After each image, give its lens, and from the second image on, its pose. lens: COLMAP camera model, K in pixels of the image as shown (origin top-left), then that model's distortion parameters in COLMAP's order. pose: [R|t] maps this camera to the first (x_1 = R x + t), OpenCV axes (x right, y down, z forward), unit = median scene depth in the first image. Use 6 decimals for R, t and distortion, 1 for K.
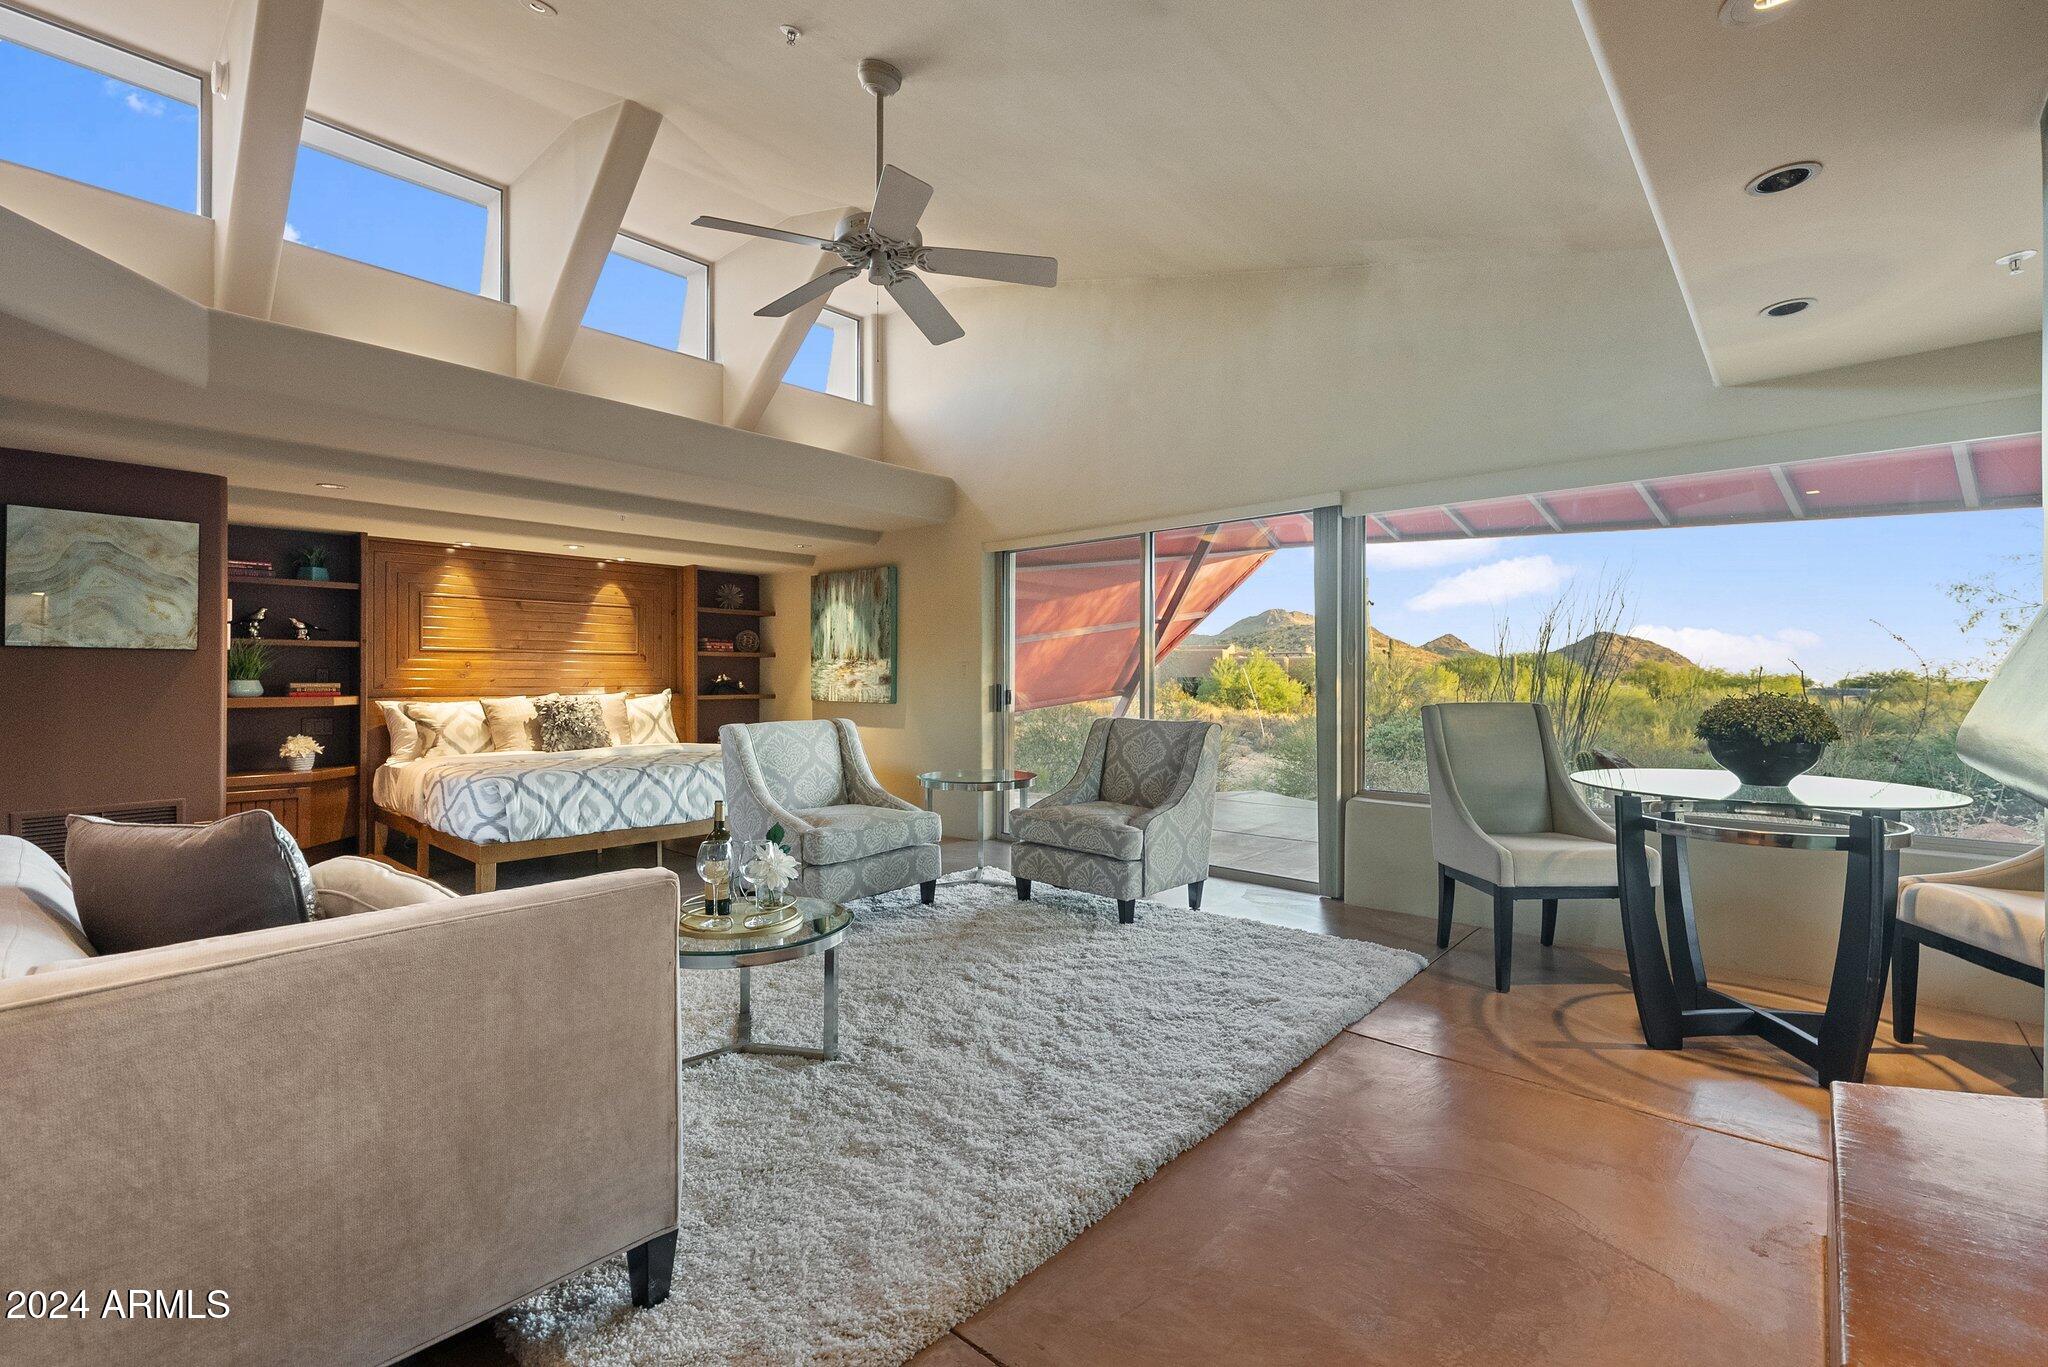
lens RADIAL K [[883.9, 0, 1035.3], [0, 883.9, 675.9], [0, 0, 1]] dist [0.000982, 0.000081]
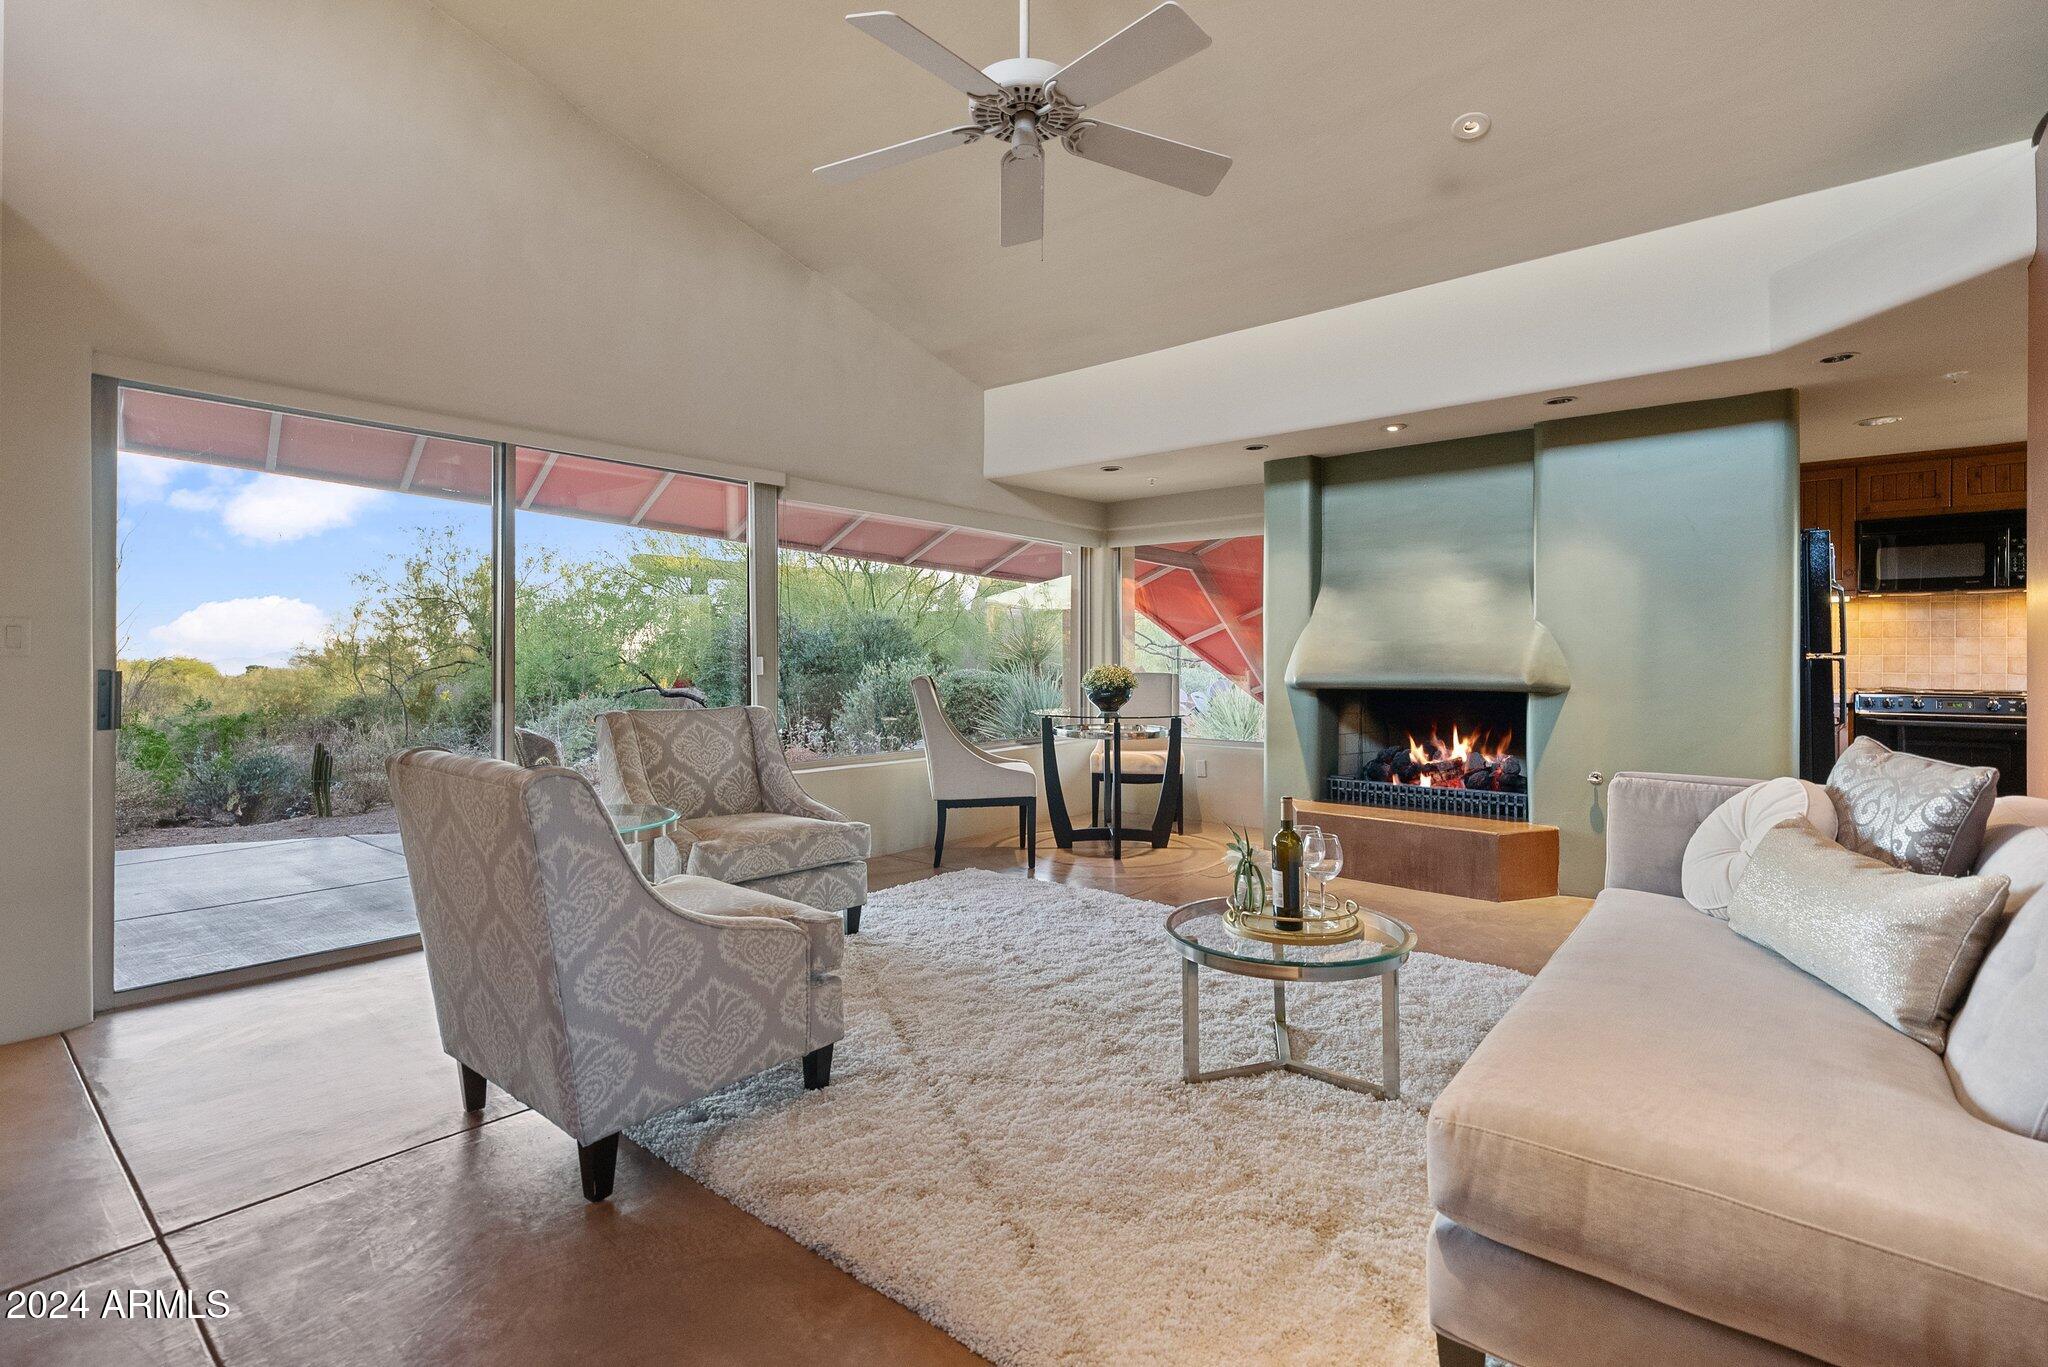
lens RADIAL K [[929.4, 0, 1033.7], [0, 929.4, 669.2], [0, 0, 1]] dist [-0.000444, -0.000210]
pose [[-0.032216, -0.016133, 0.999351, -0.977204], [-0.002601, 0.999868, 0.016057, 0.000313], [-0.999478, -0.002082, -0.032253, 0.996071]]
